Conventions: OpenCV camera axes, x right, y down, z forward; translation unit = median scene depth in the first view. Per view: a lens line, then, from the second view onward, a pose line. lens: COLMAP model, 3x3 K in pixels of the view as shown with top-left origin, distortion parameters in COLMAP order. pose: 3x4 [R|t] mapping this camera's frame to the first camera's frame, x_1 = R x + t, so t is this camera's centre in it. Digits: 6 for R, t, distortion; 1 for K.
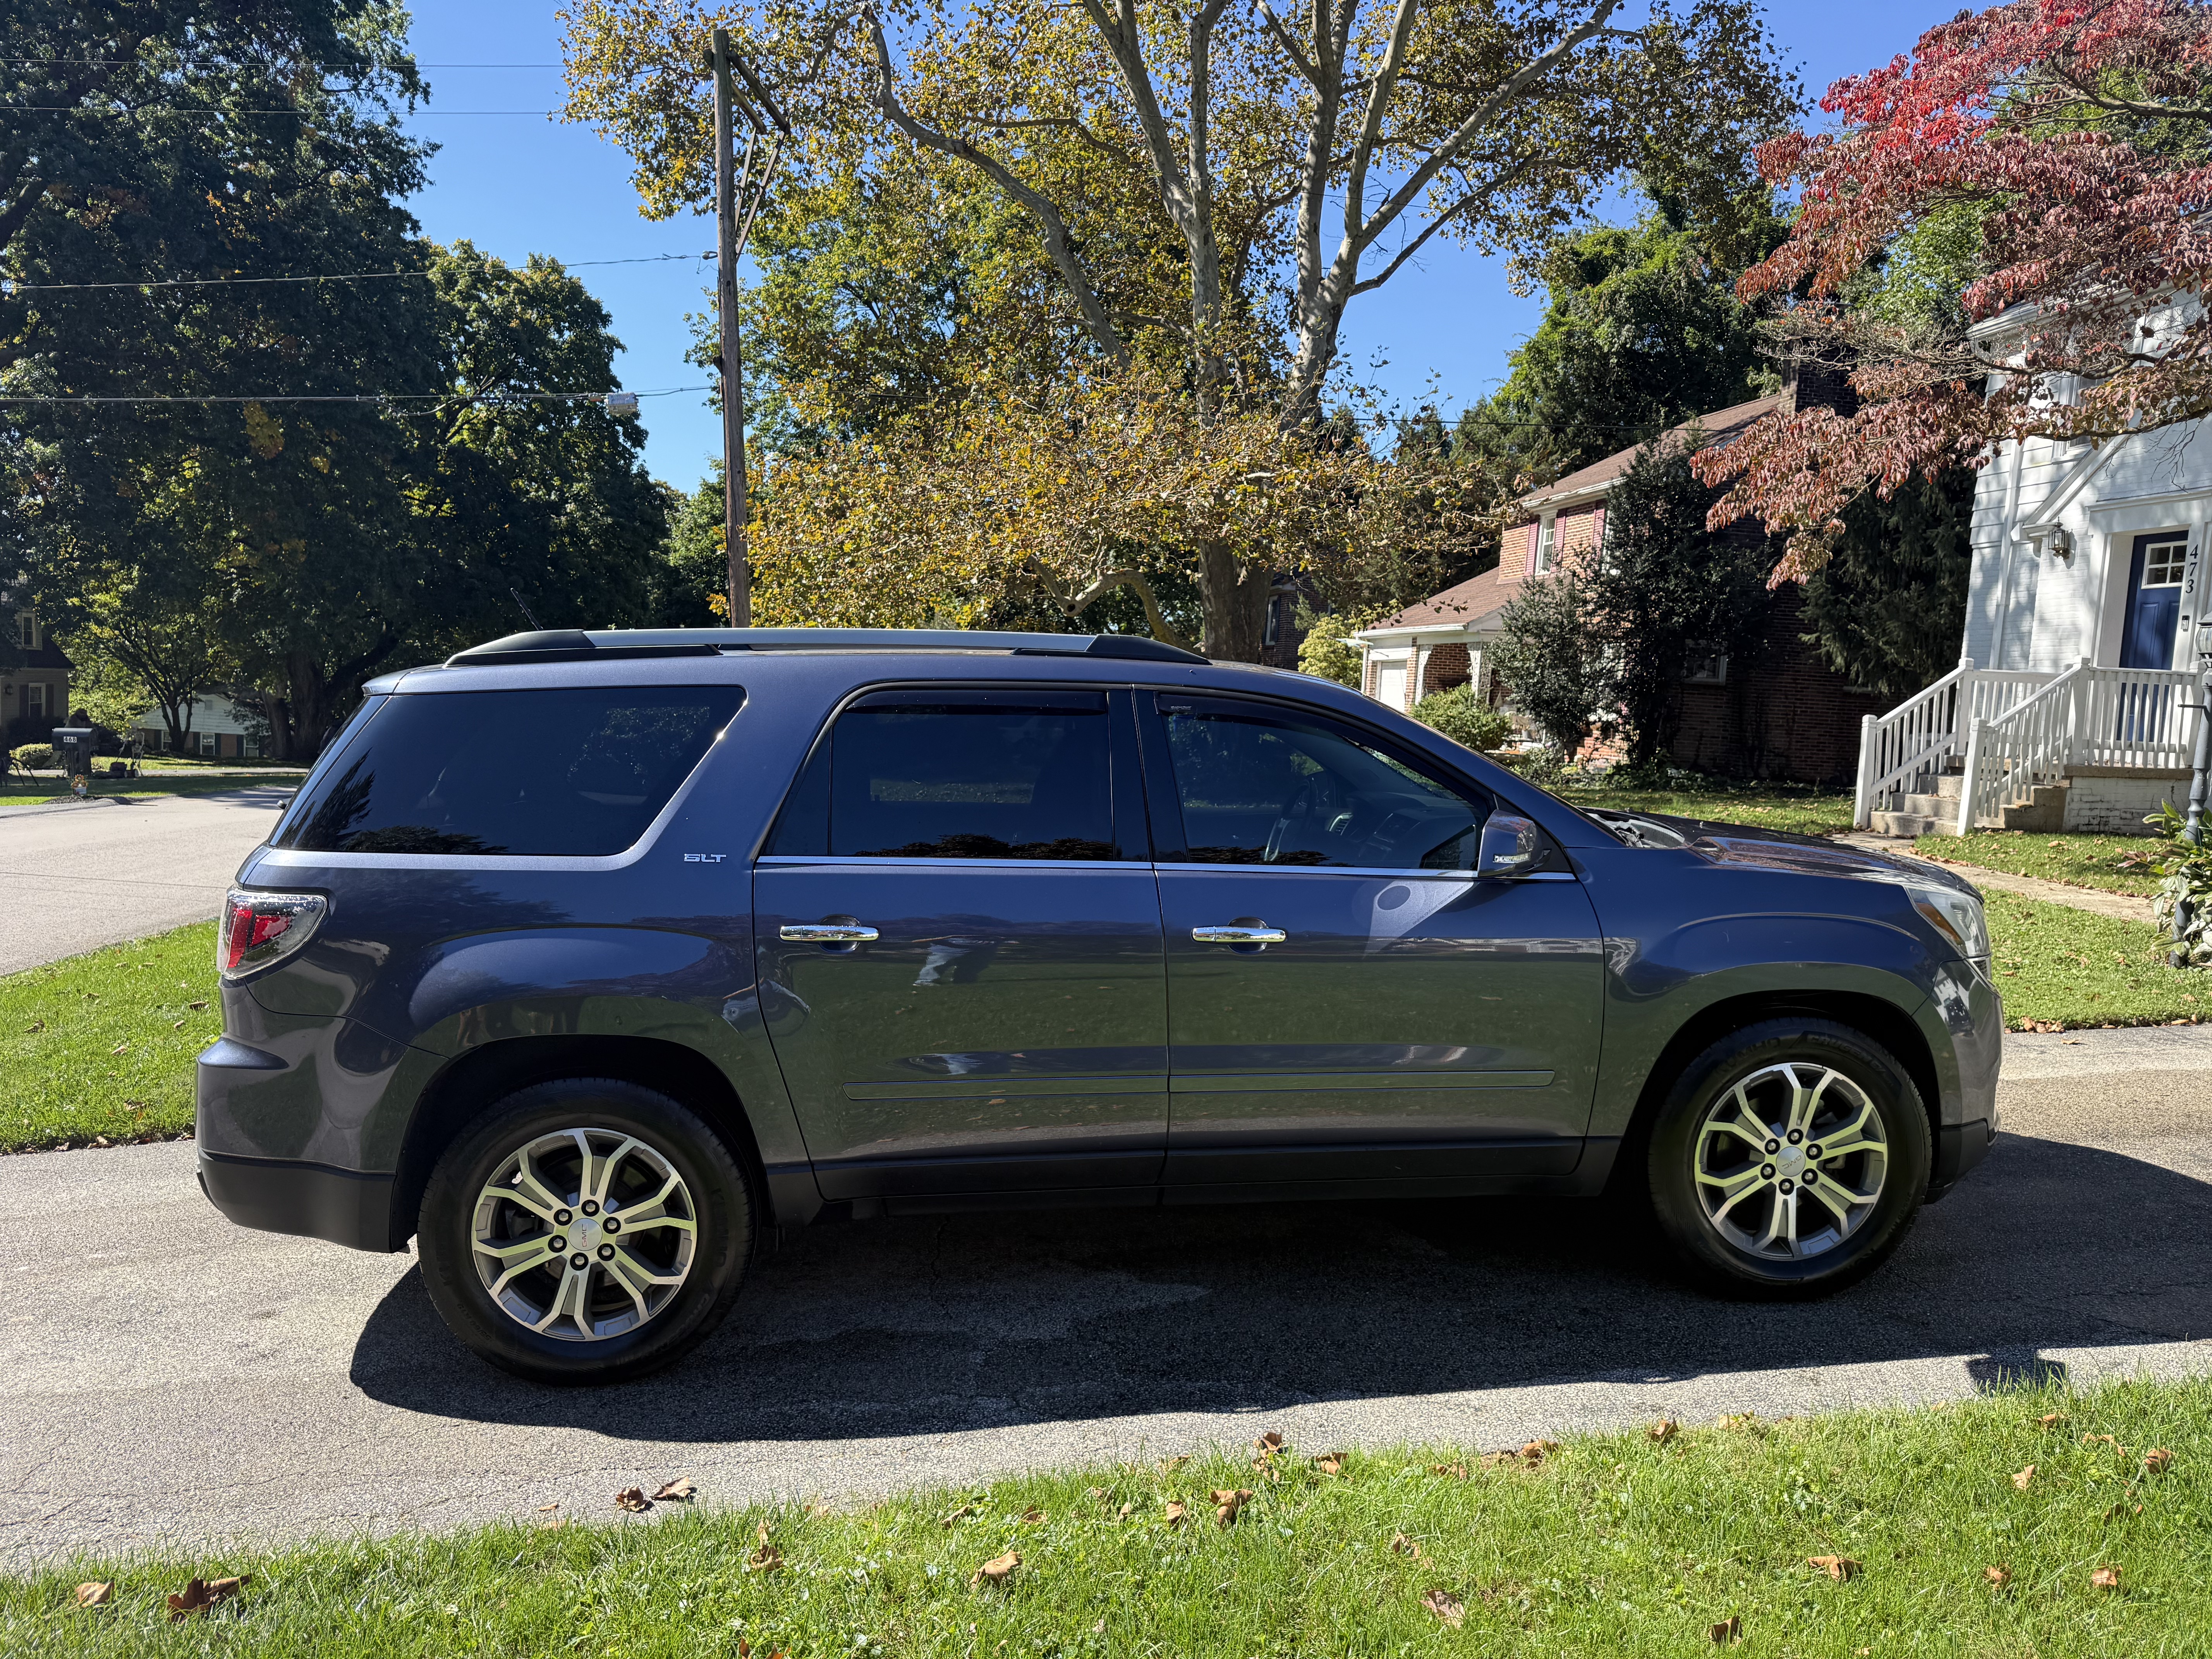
lens RADIAL K [[1534.9, 0, 1106.2], [0, 1534.9, 882.5], [0, 0, 1]] dist [0.032787, -0.064783]
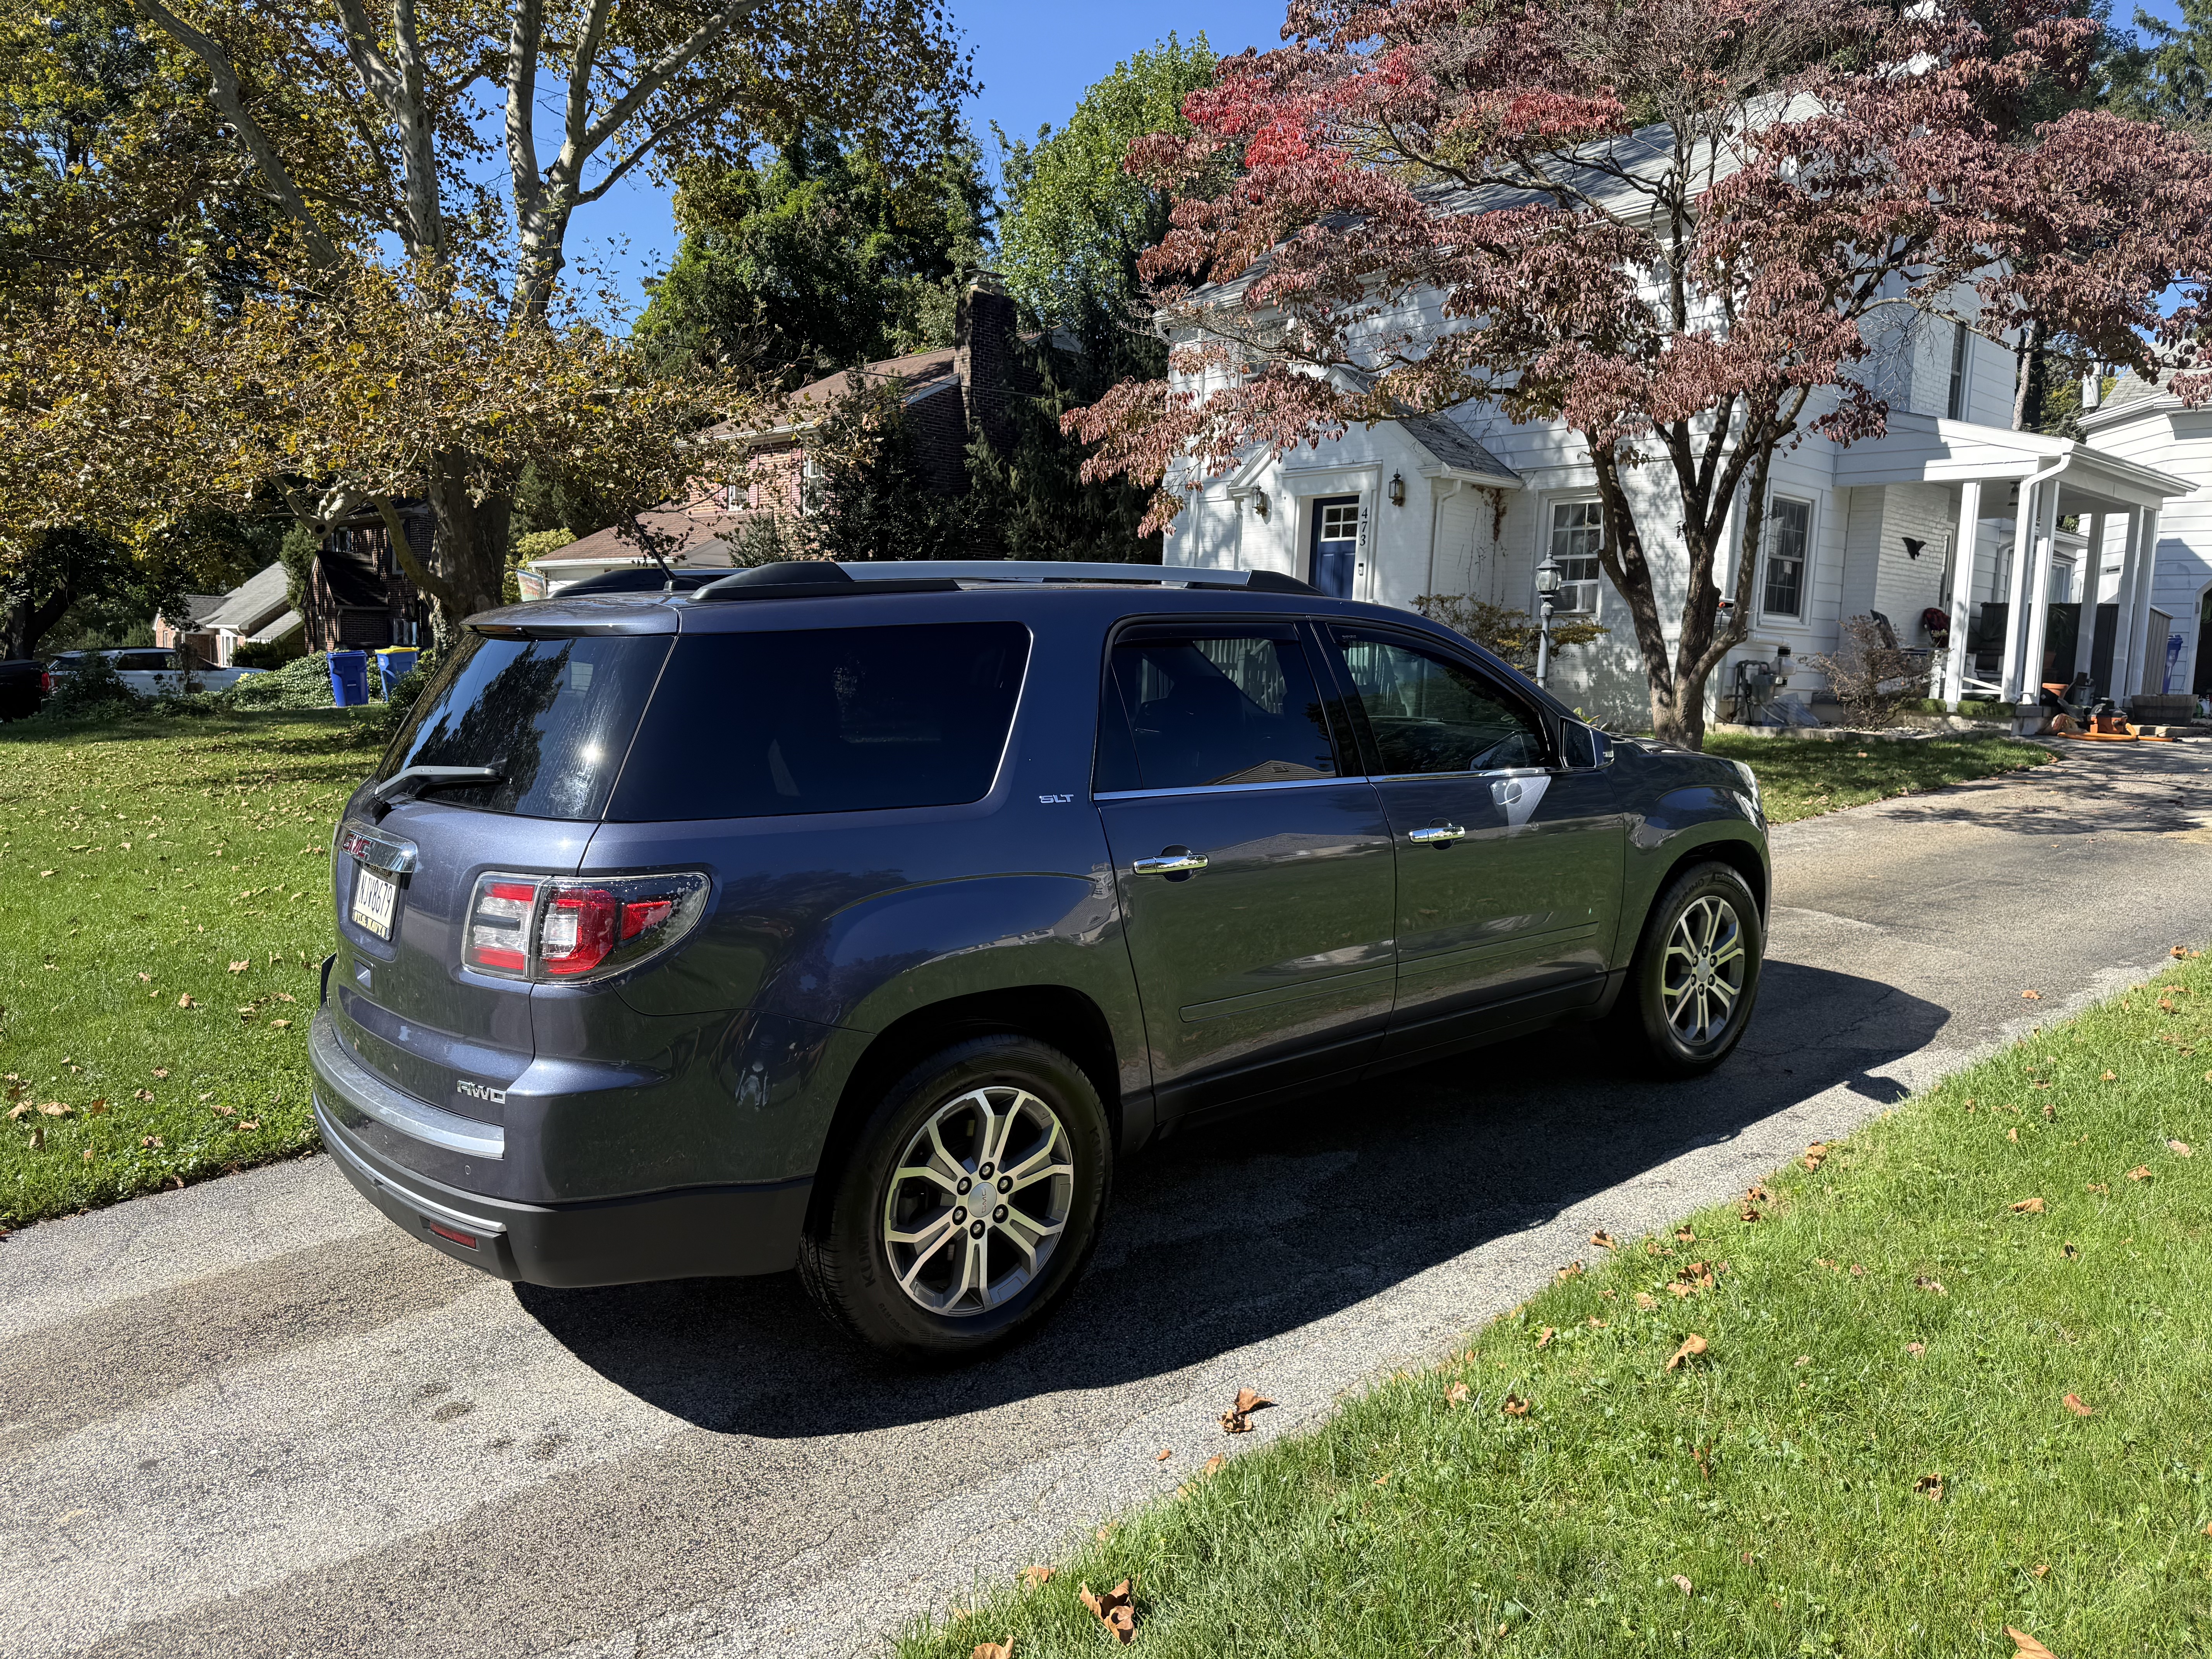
lens RADIAL K [[1556.4, 0, 1106.0], [0, 1556.4, 829.5], [0, 0, 1]] dist [0.078967, -0.093767]
pose [[0.831810, -0.077516, 0.549622, -0.200612], [0.074913, 0.996819, 0.027212, -0.004995], [-0.549983, 0.018538, 0.834970, 0.037917]]
